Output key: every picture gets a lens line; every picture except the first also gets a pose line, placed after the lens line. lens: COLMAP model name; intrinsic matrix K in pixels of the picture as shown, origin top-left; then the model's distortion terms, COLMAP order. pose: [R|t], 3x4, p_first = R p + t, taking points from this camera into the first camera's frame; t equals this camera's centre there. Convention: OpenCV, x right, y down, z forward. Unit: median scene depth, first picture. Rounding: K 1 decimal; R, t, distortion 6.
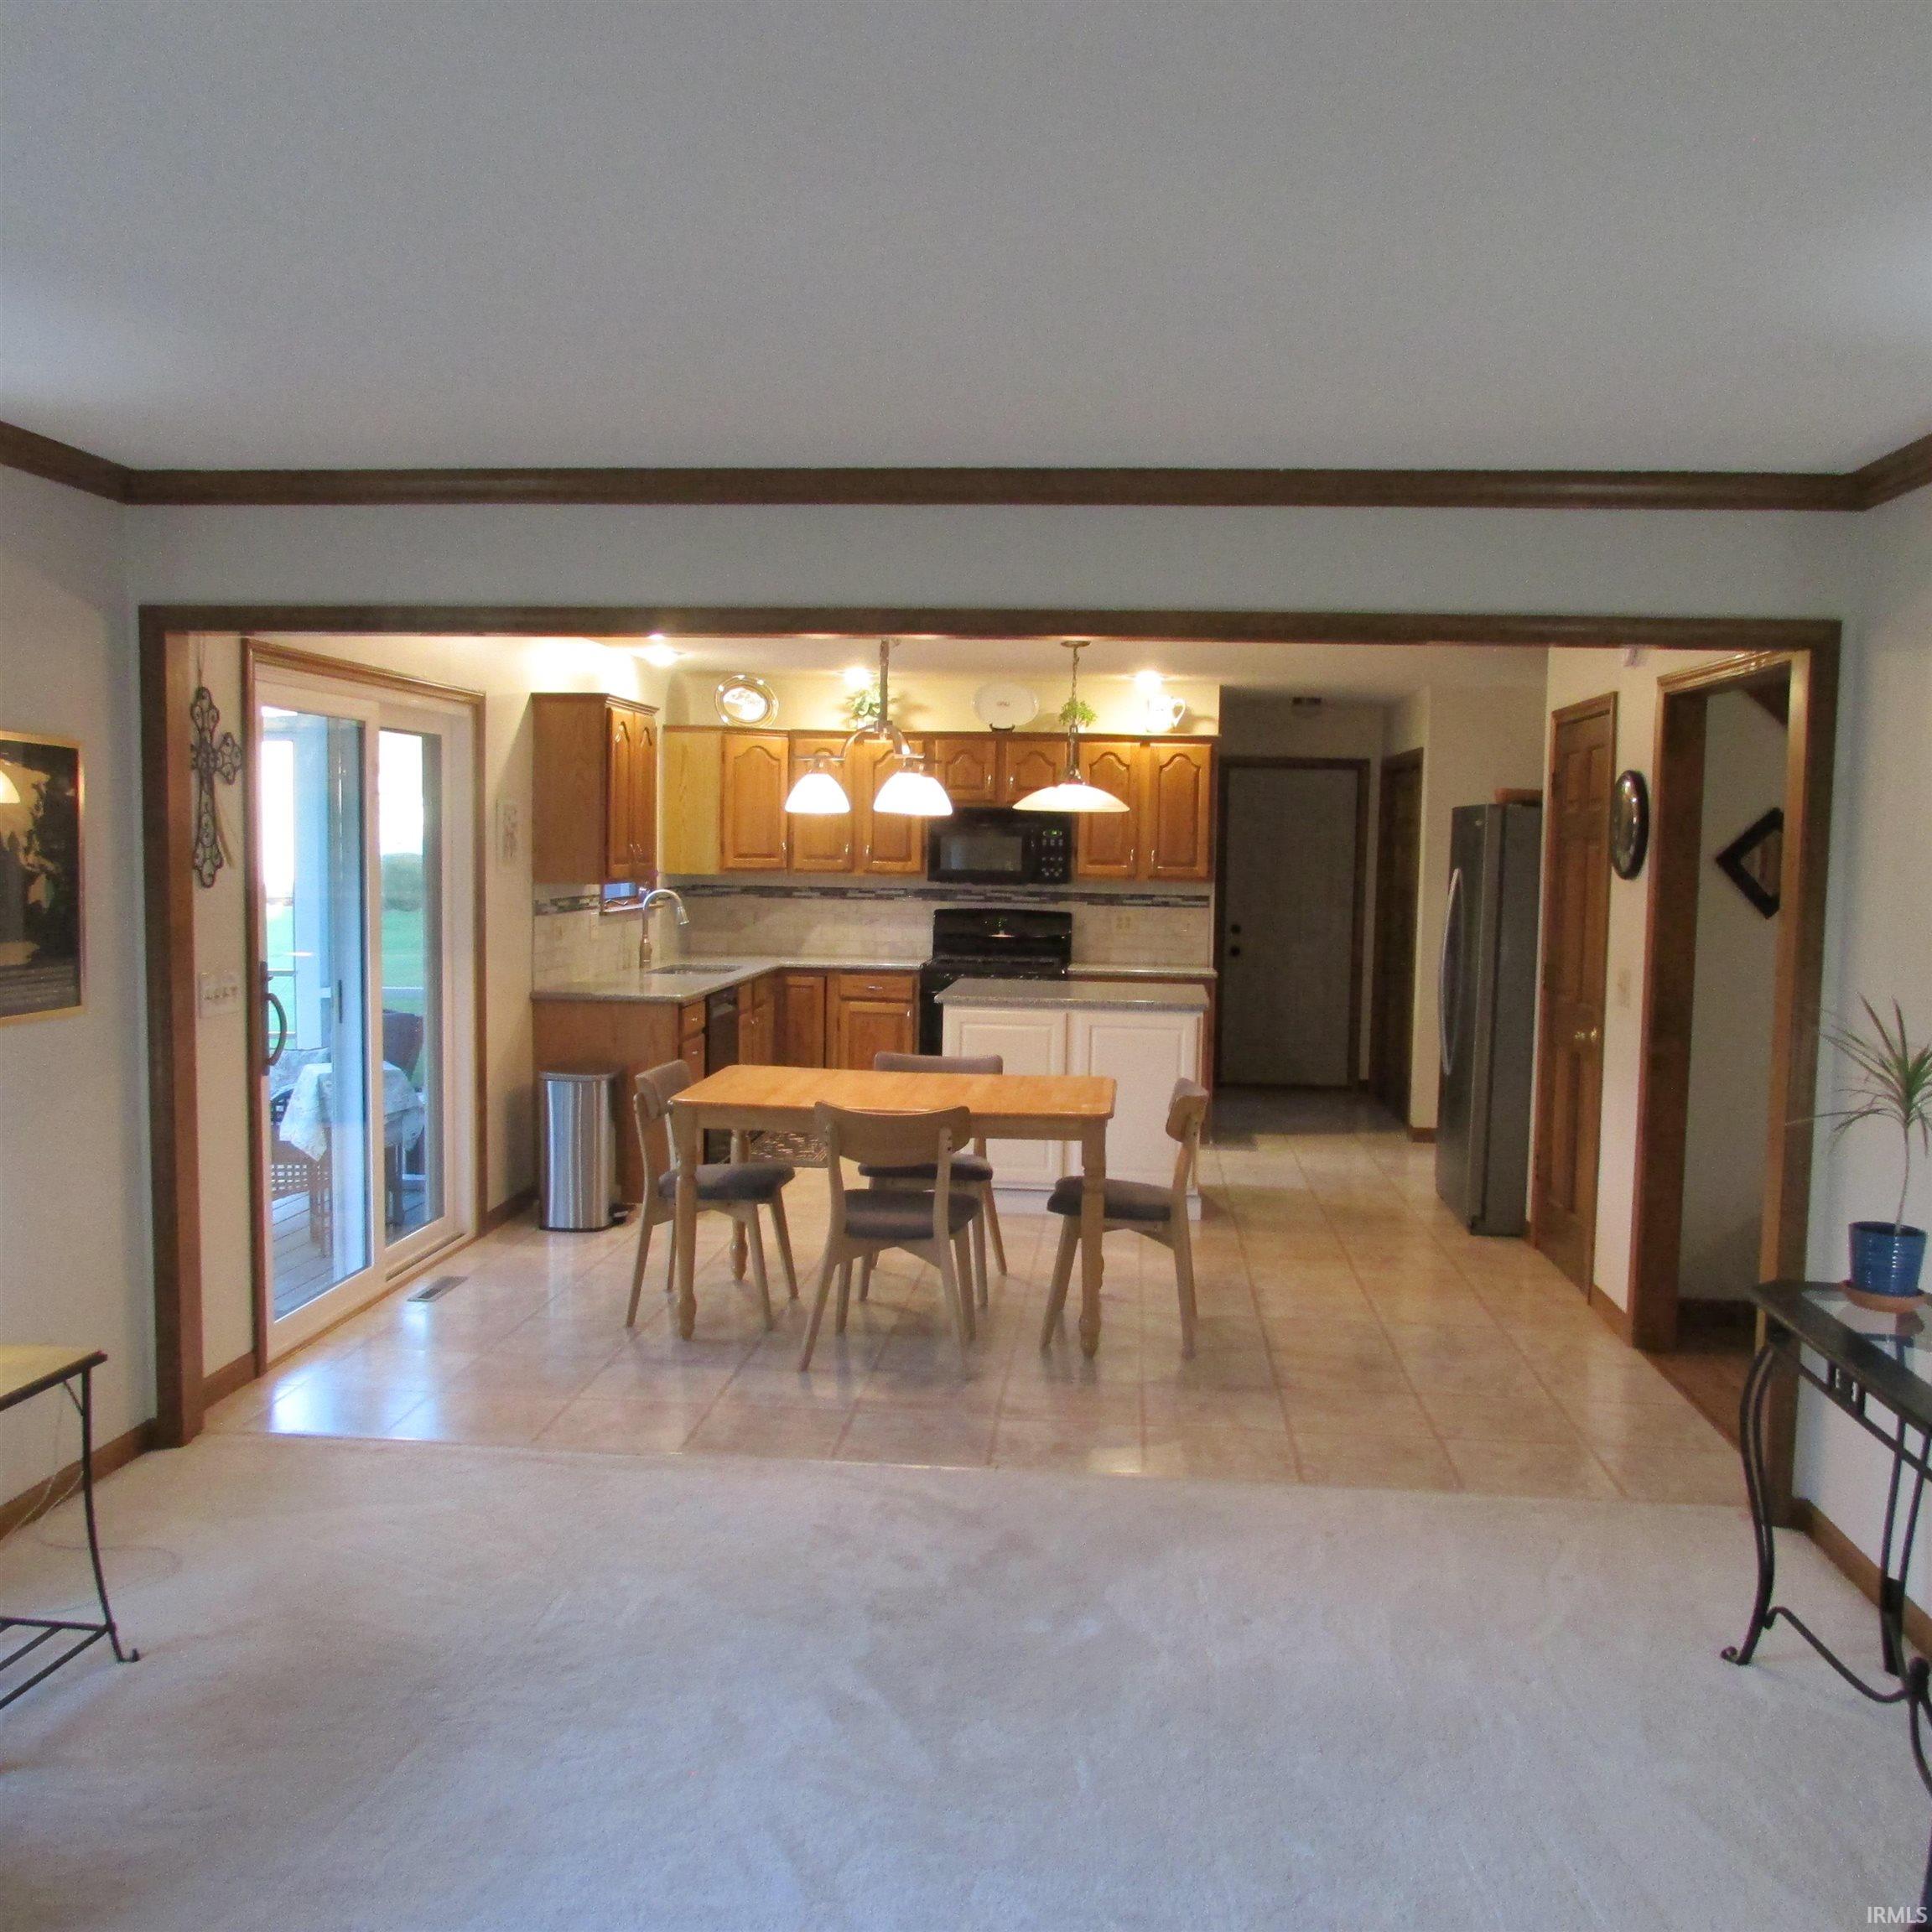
lens RADIAL K [[1835.6, 0, 966.0], [0, 1835.6, 966.0], [0, 0, 1]] dist [-0.040292, 0.004090]
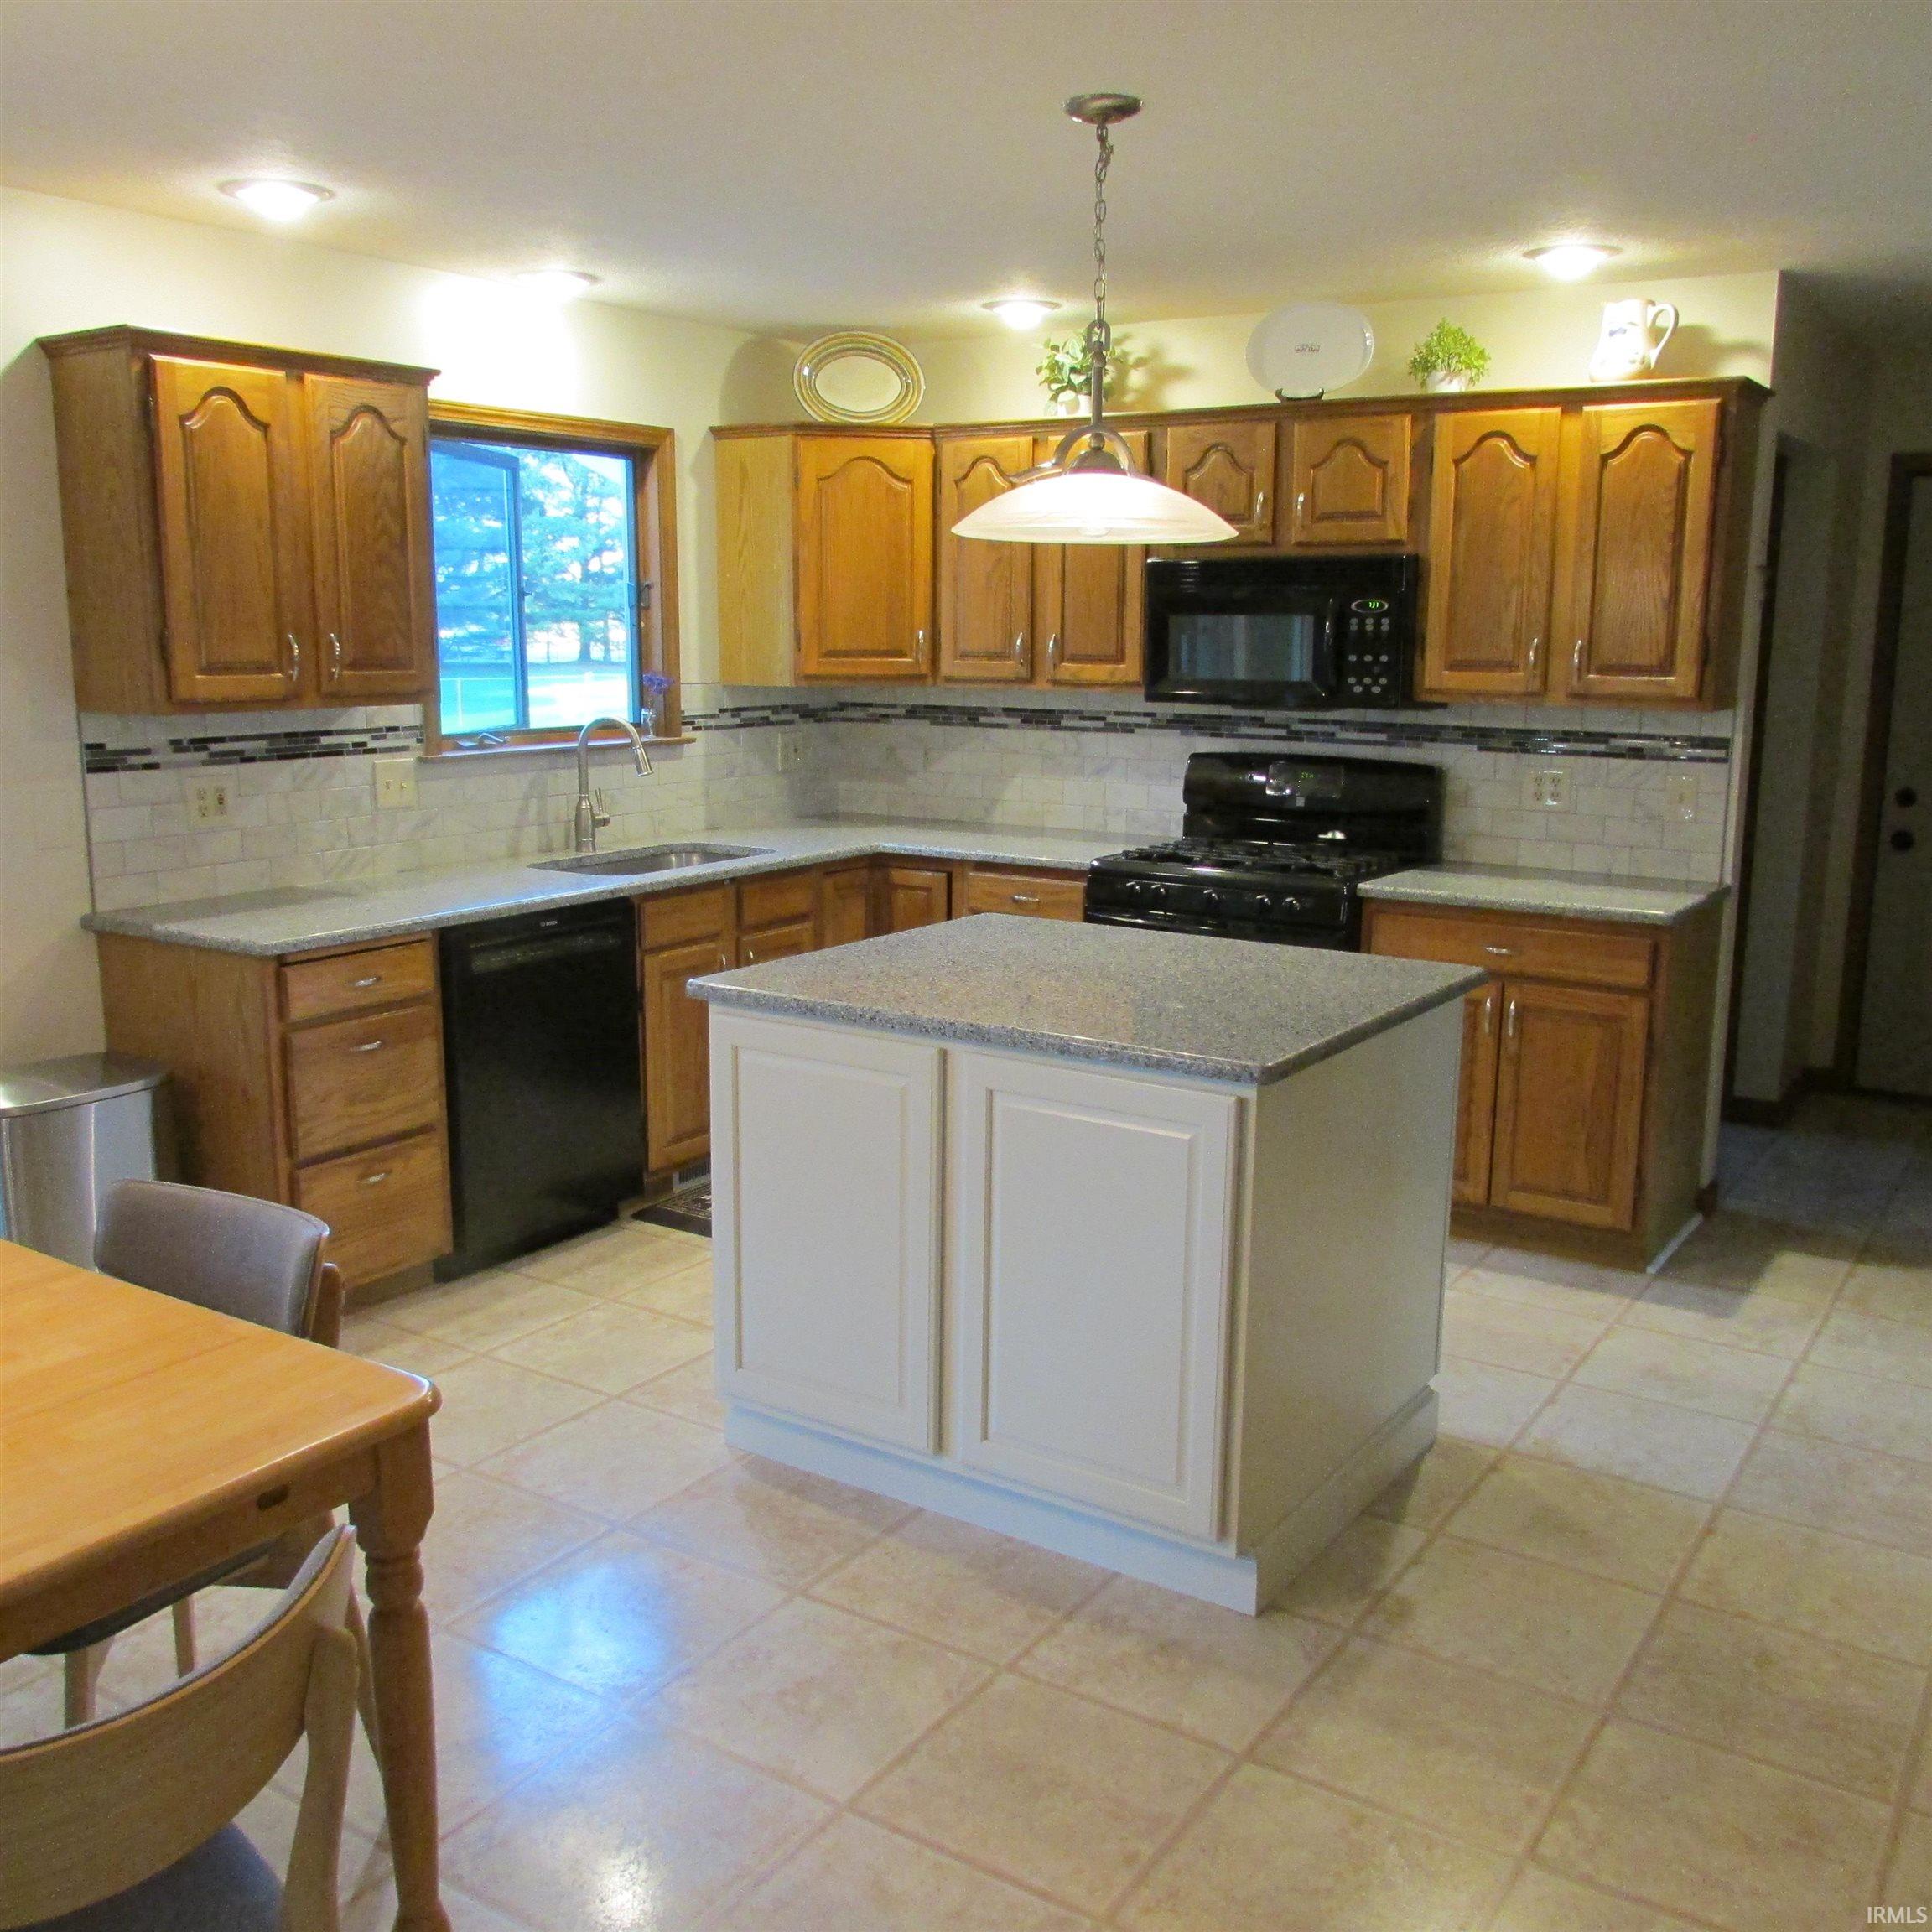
lens RADIAL K [[1835.6, 0, 966.0], [0, 1835.6, 966.0], [0, 0, 1]] dist [-0.040292, 0.004090]
pose [[0.876708, 0.076399, -0.474916, 0.189780], [-0.024042, 0.993032, 0.115365, -0.029880], [0.480421, -0.089723, 0.872436, 0.503662]]
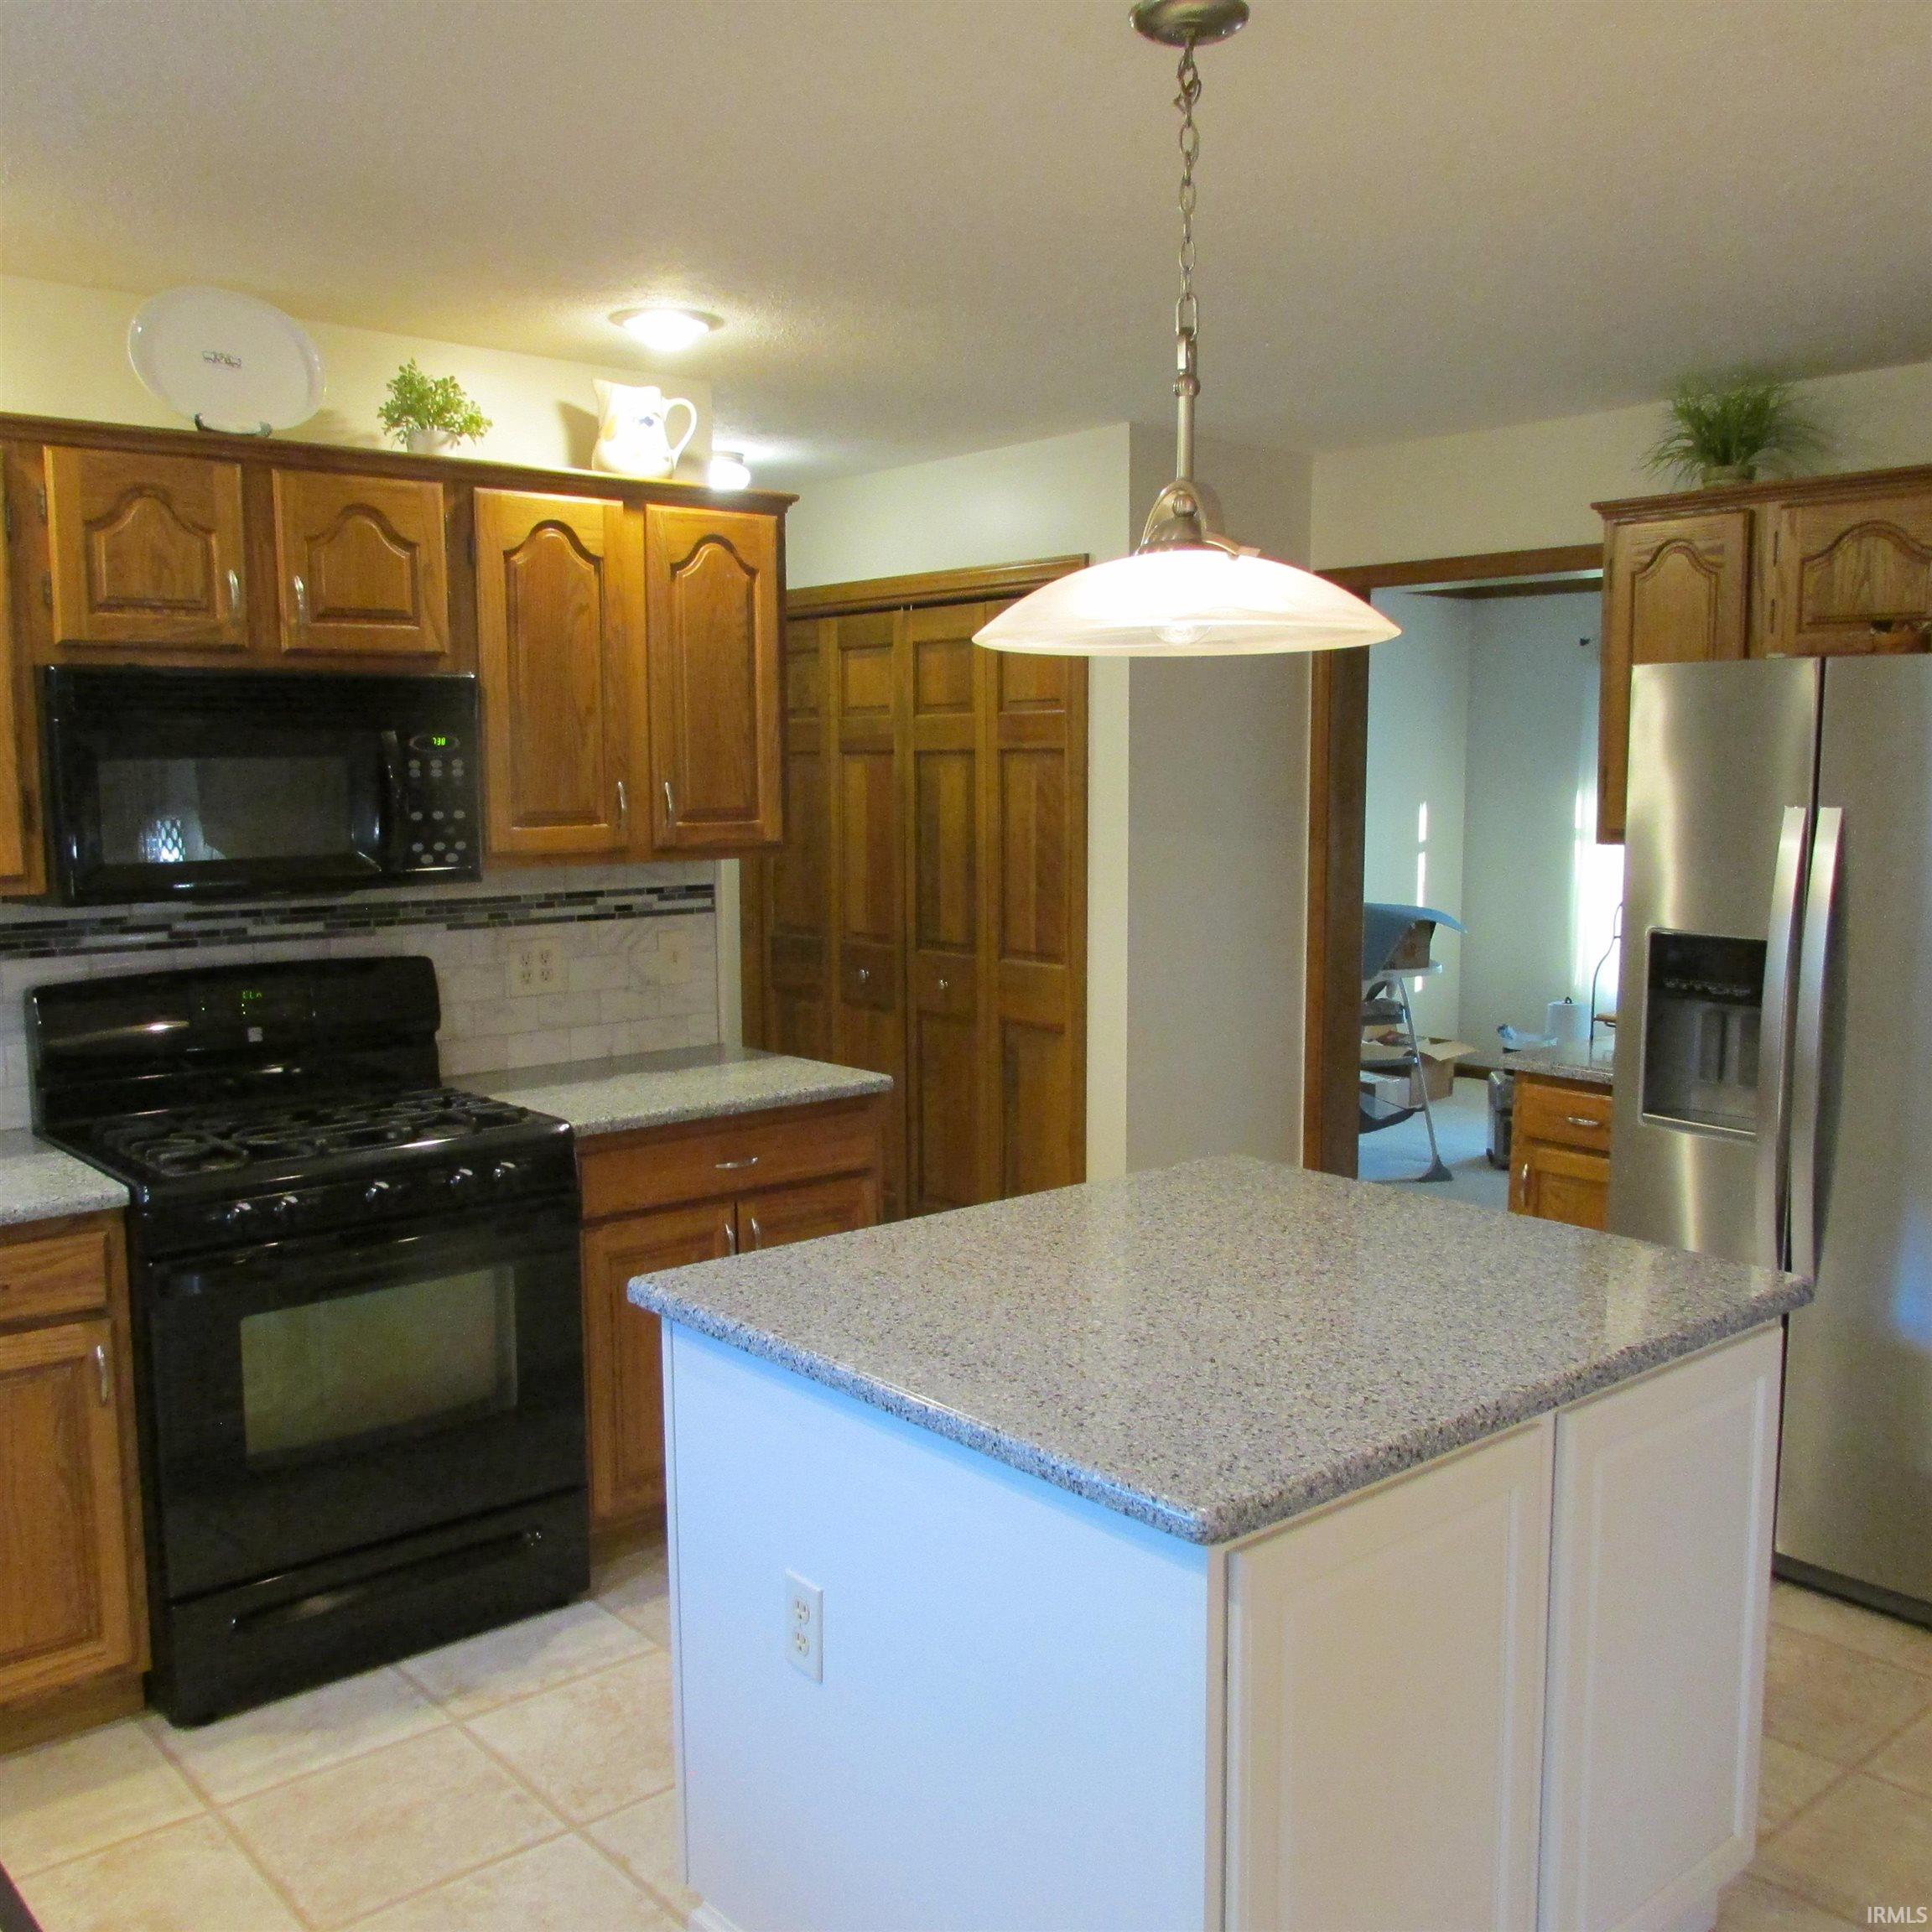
lens RADIAL K [[1835.6, 0, 966.0], [0, 1835.6, 966.0], [0, 0, 1]] dist [-0.040292, 0.004090]
pose [[0.688171, -0.104156, 0.718034, -0.136780], [0.070017, 0.994557, 0.077163, -0.048908], [-0.722162, -0.002827, 0.691718, 0.674398]]
